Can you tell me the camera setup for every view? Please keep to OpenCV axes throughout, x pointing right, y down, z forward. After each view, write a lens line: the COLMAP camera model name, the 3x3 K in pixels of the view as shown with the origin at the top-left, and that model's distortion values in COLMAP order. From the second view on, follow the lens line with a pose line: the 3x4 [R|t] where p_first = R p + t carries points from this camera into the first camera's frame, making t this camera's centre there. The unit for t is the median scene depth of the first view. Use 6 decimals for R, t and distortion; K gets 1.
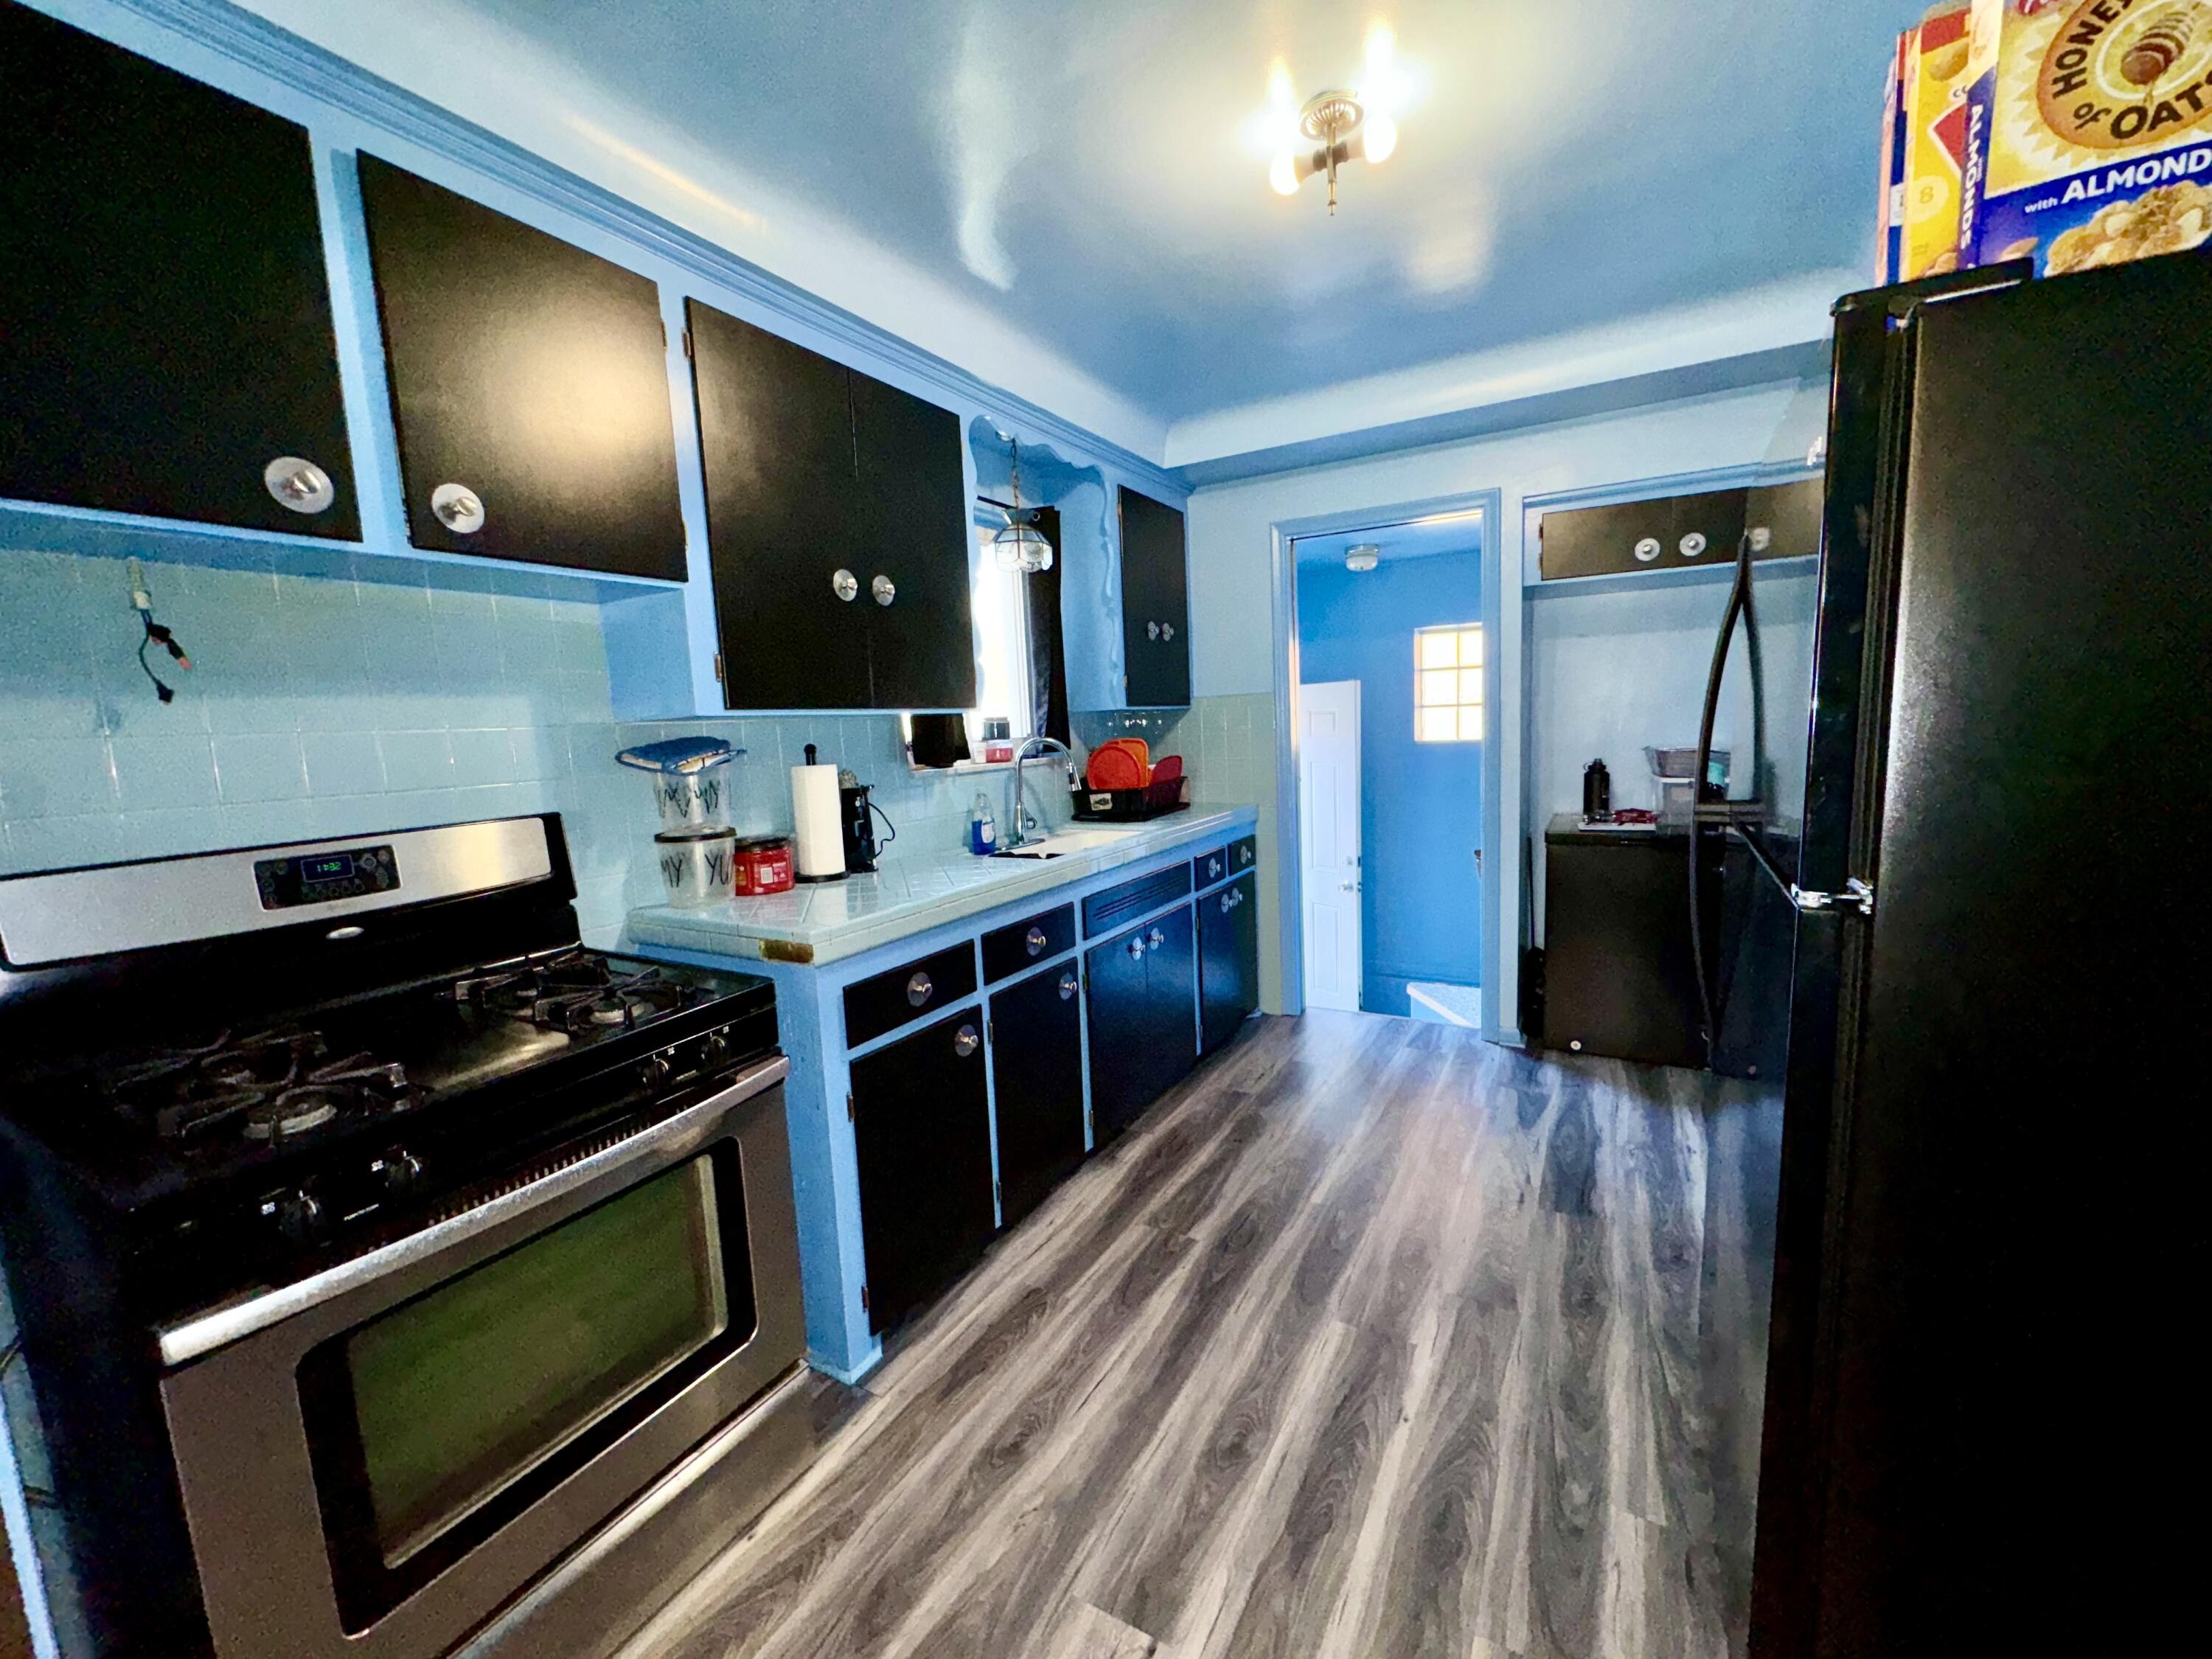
lens RADIAL K [[877.9, 0, 1116.9], [0, 877.9, 825.9], [0, 0, 1]] dist [-0.003522, 0.001378]
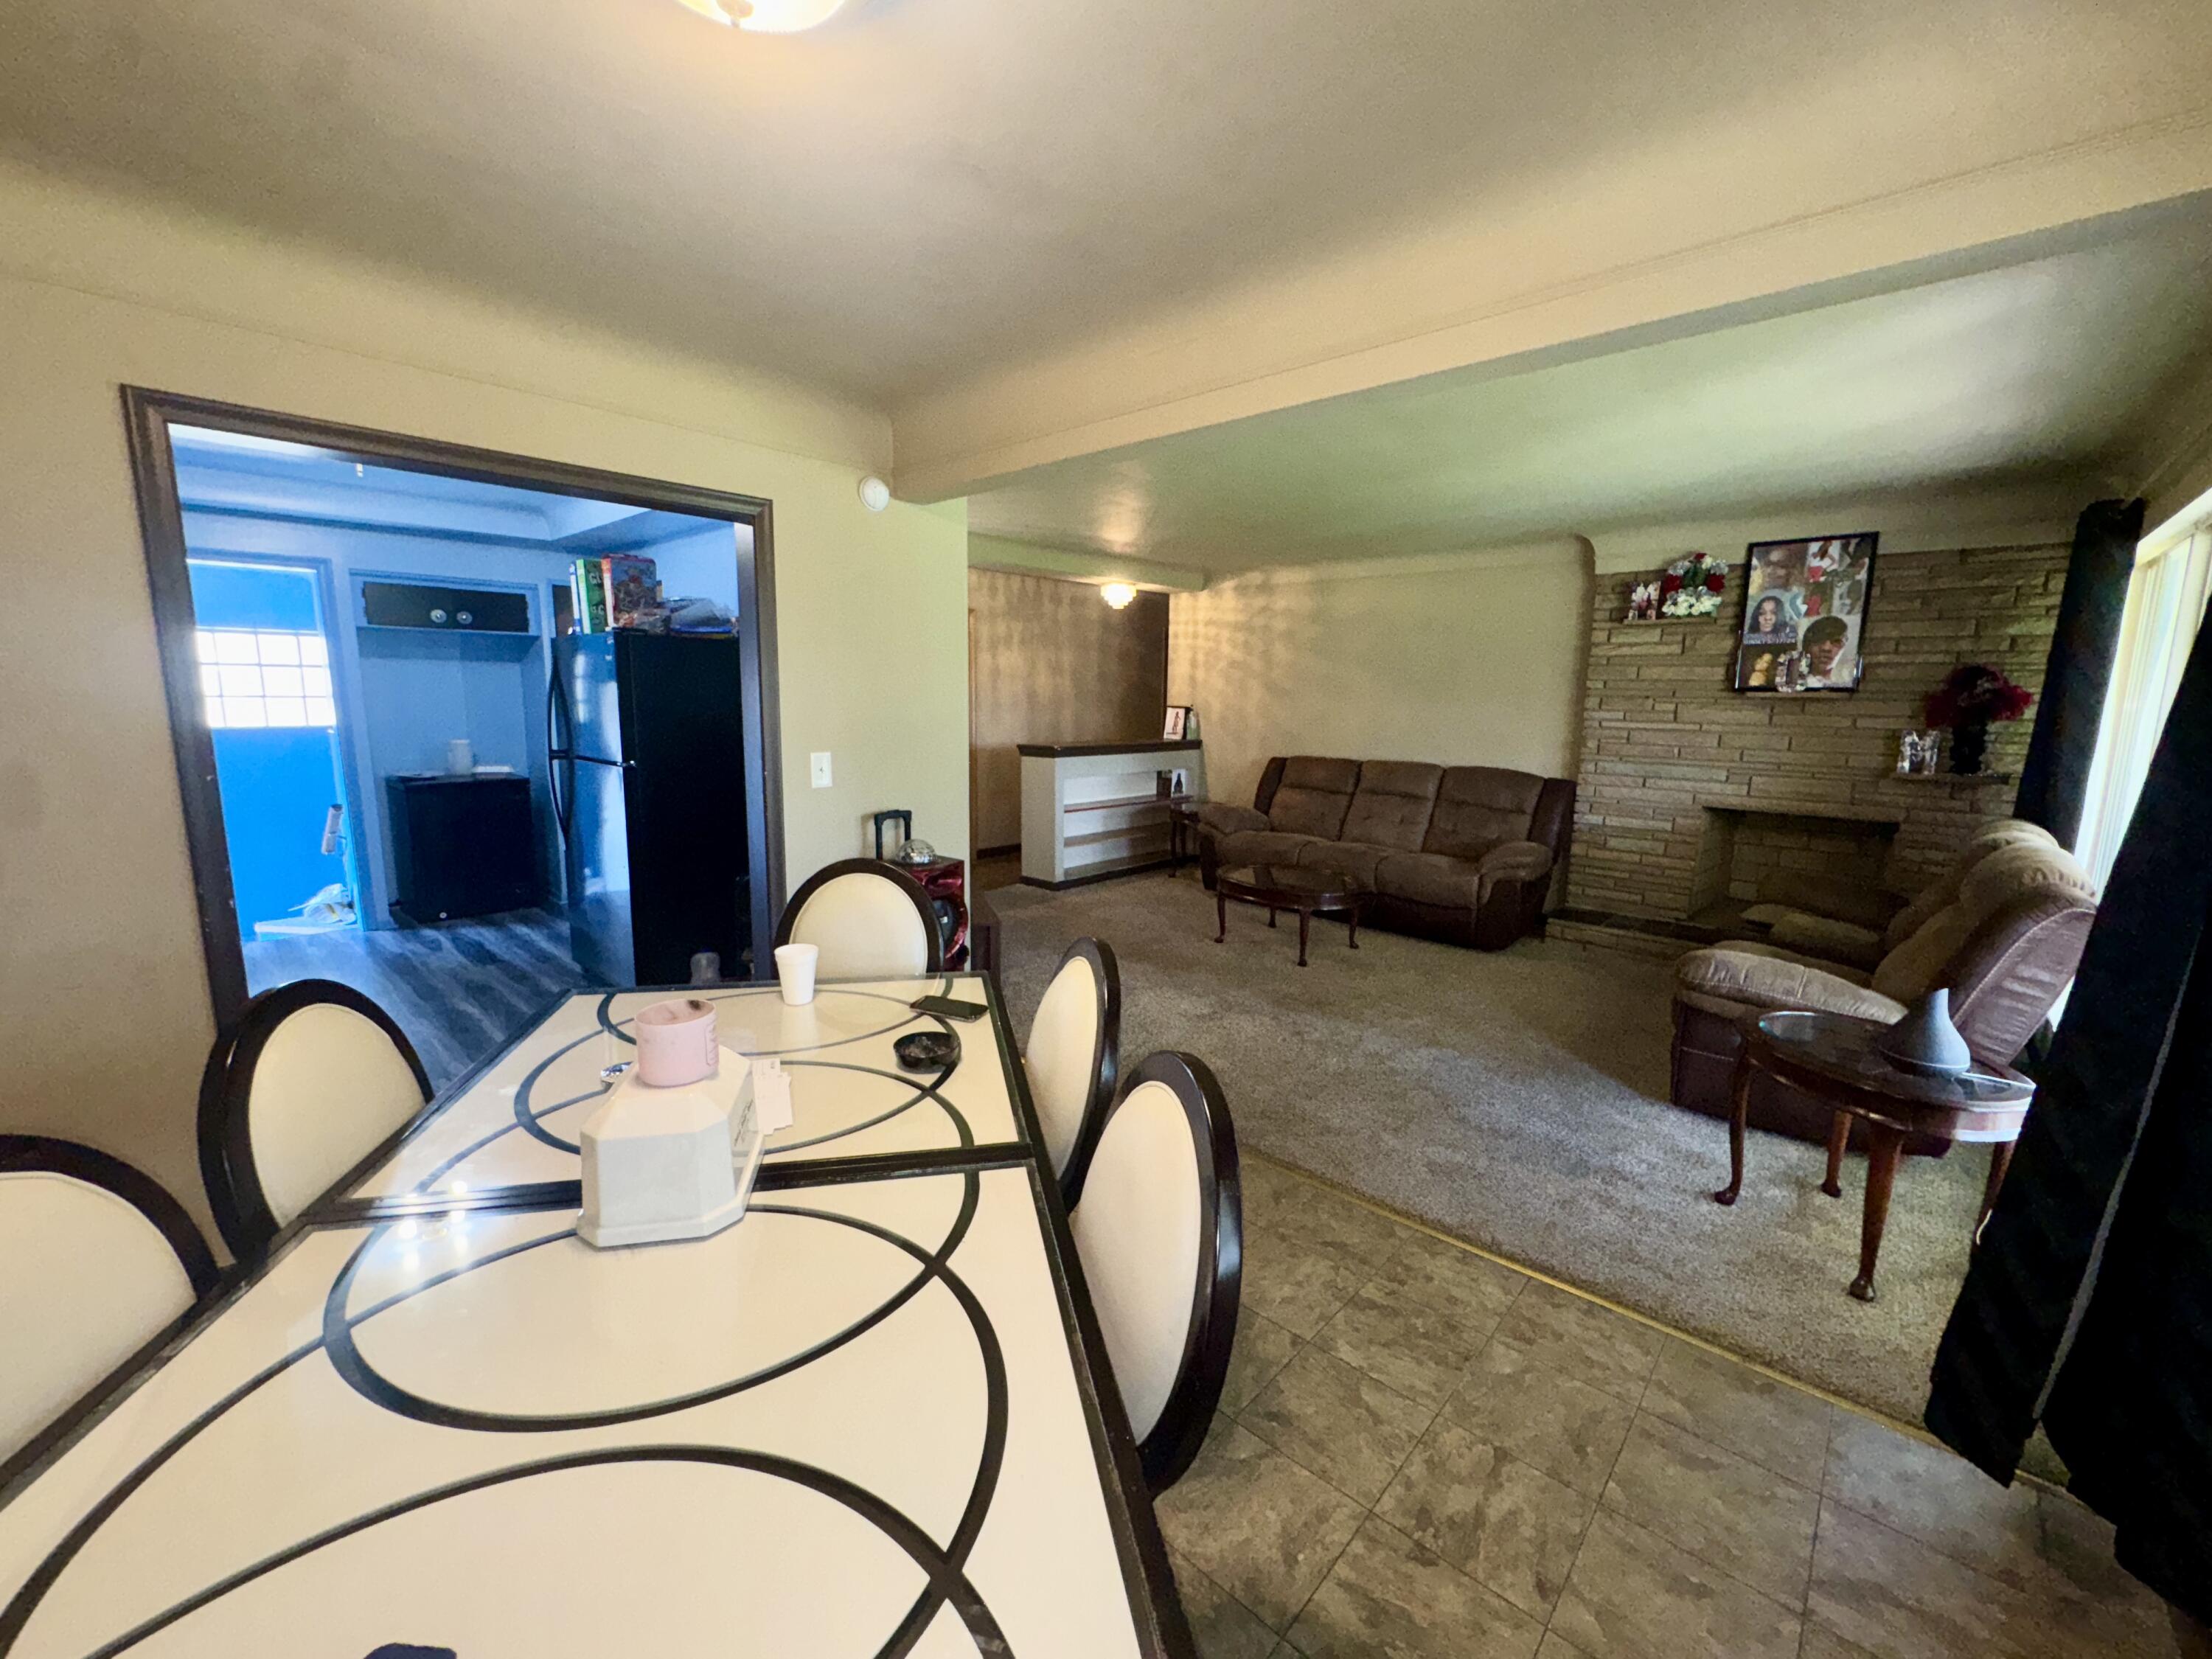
lens RADIAL K [[877.9, 0, 1111.8], [0, 877.9, 832.1], [0, 0, 1]] dist [-0.003522, 0.001378]
pose [[0.228359, -0.103323, 0.968079, -1.056846], [0.086690, 0.992561, 0.085487, 0.089896], [-0.969710, 0.064401, 0.235617, -0.856667]]
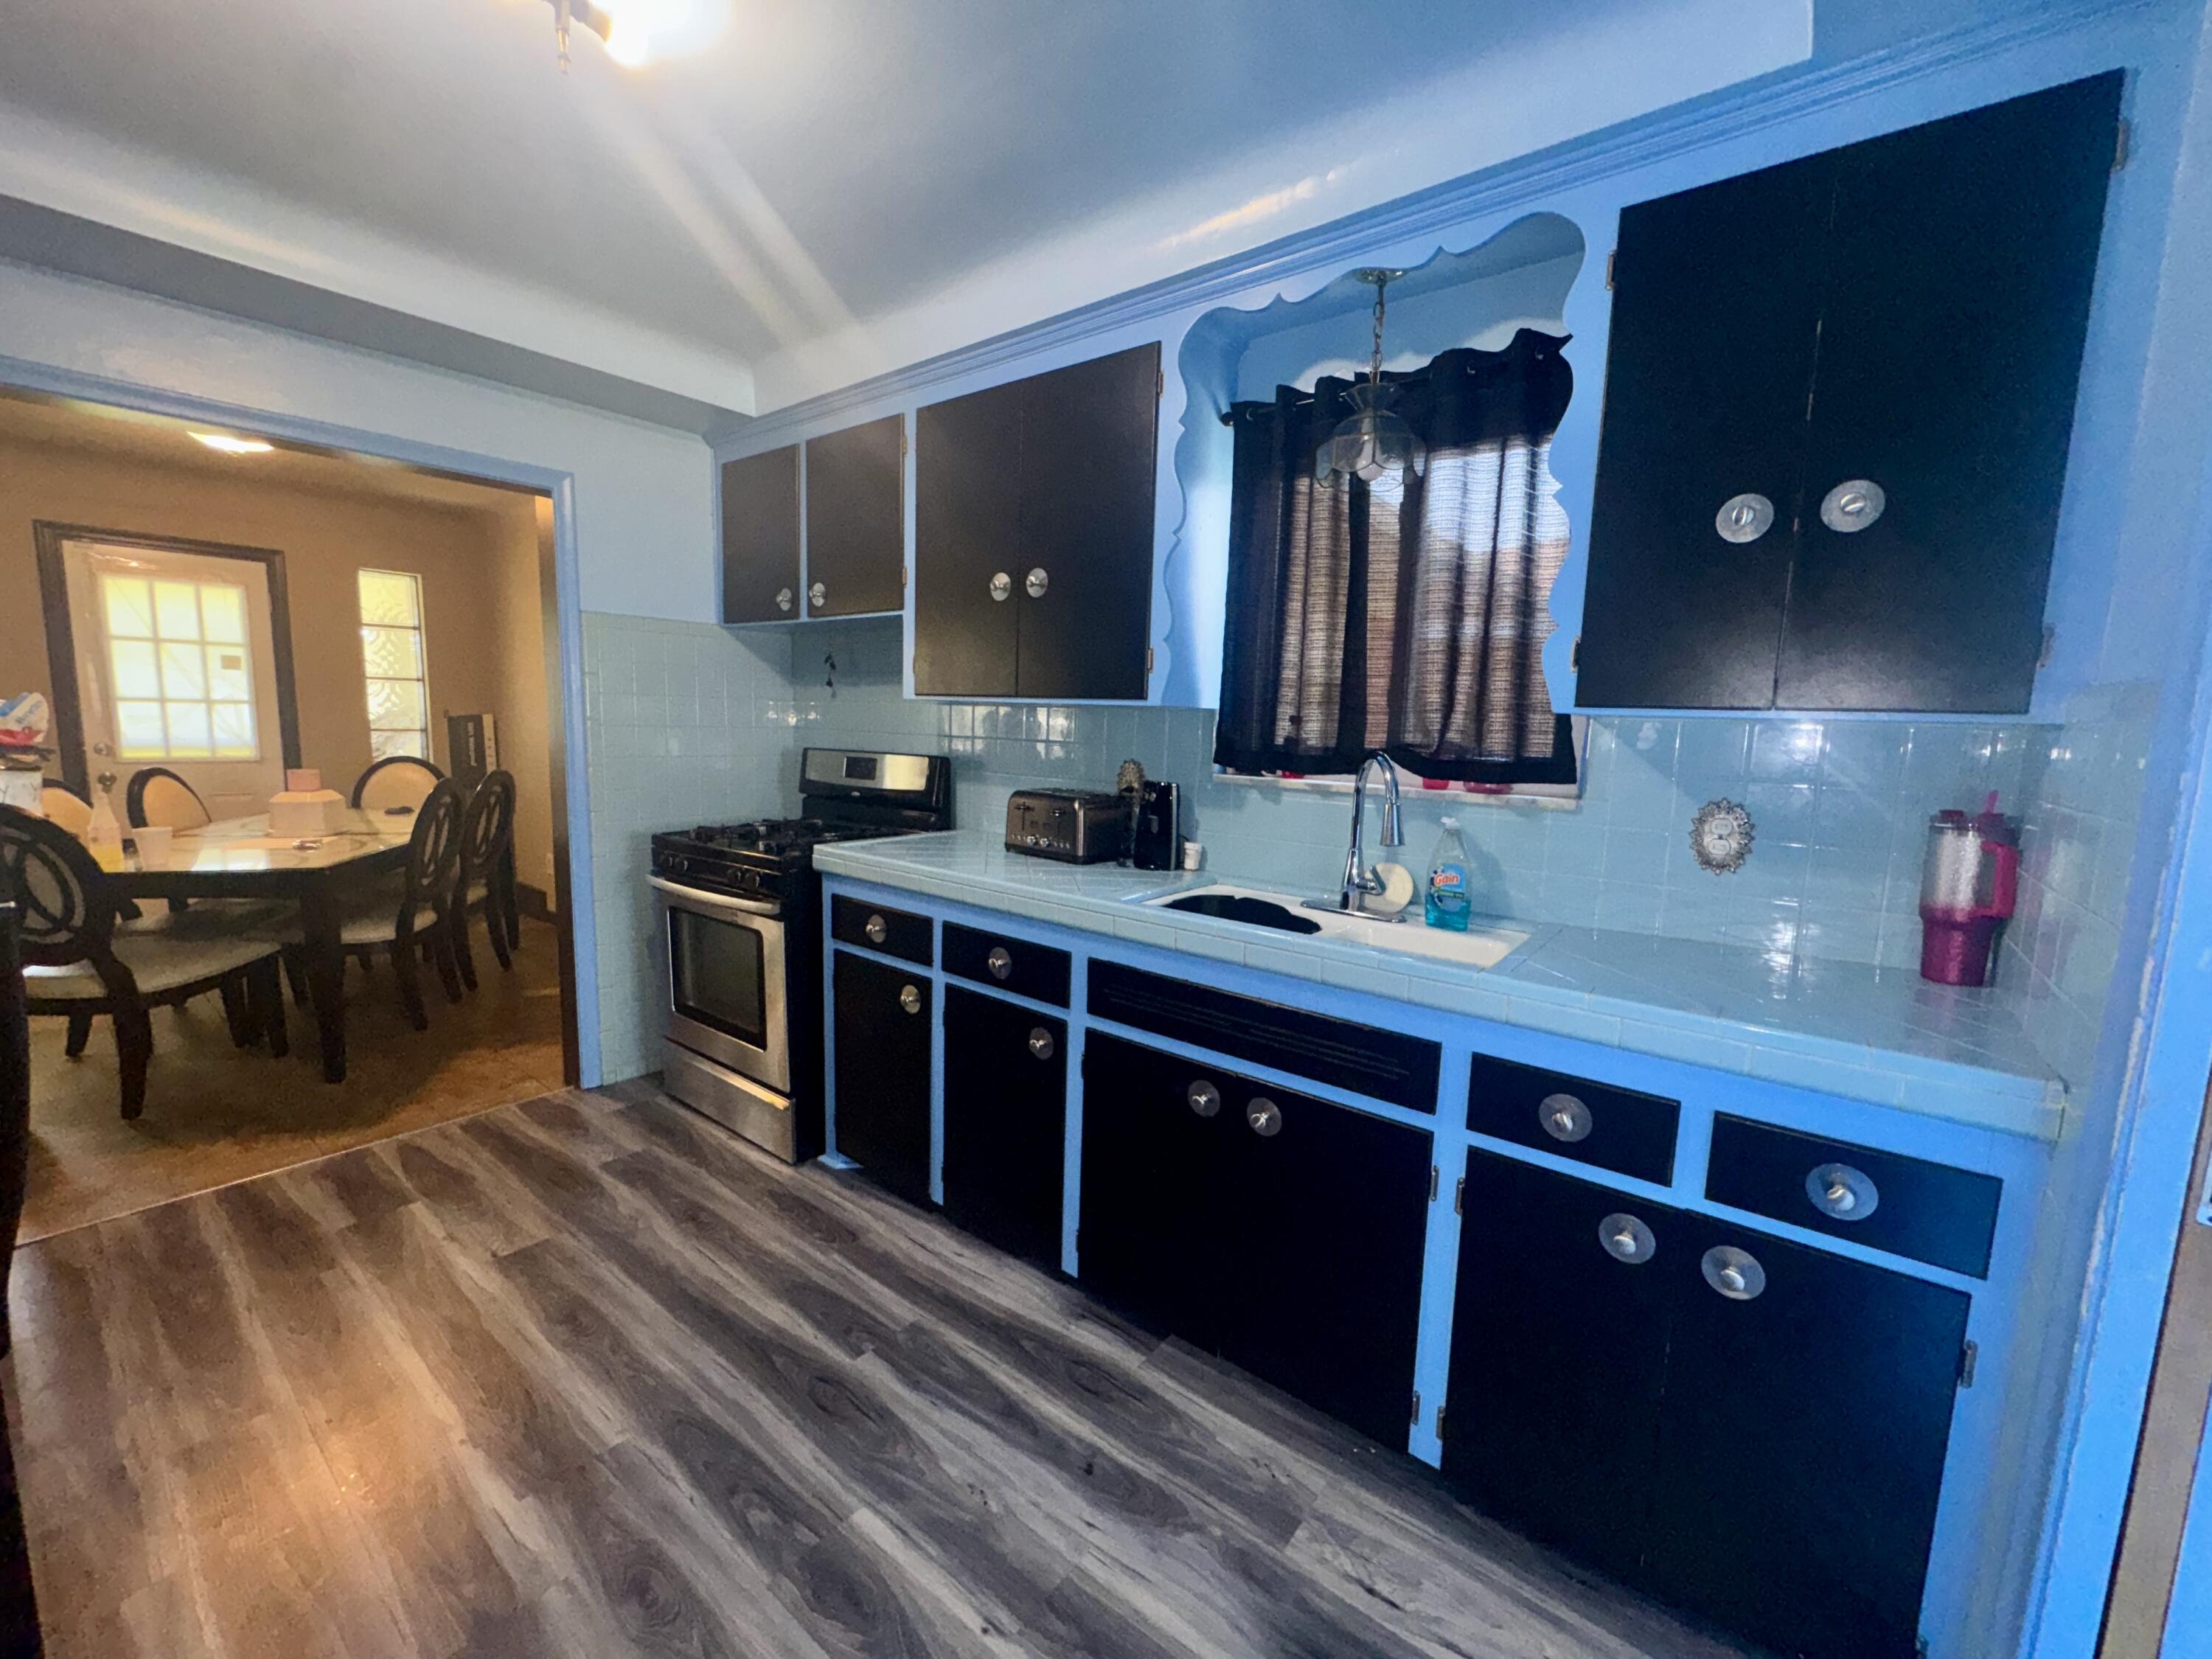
lens RADIAL K [[877.9, 0, 1091.6], [0, 877.9, 821.4], [0, 0, 1]] dist [-0.003522, 0.001378]
pose [[-0.156148, 0.157911, -0.975029, 0.751823], [-0.136131, 0.974277, 0.179590, -0.184269], [0.978308, 0.160775, -0.130634, 1.208073]]
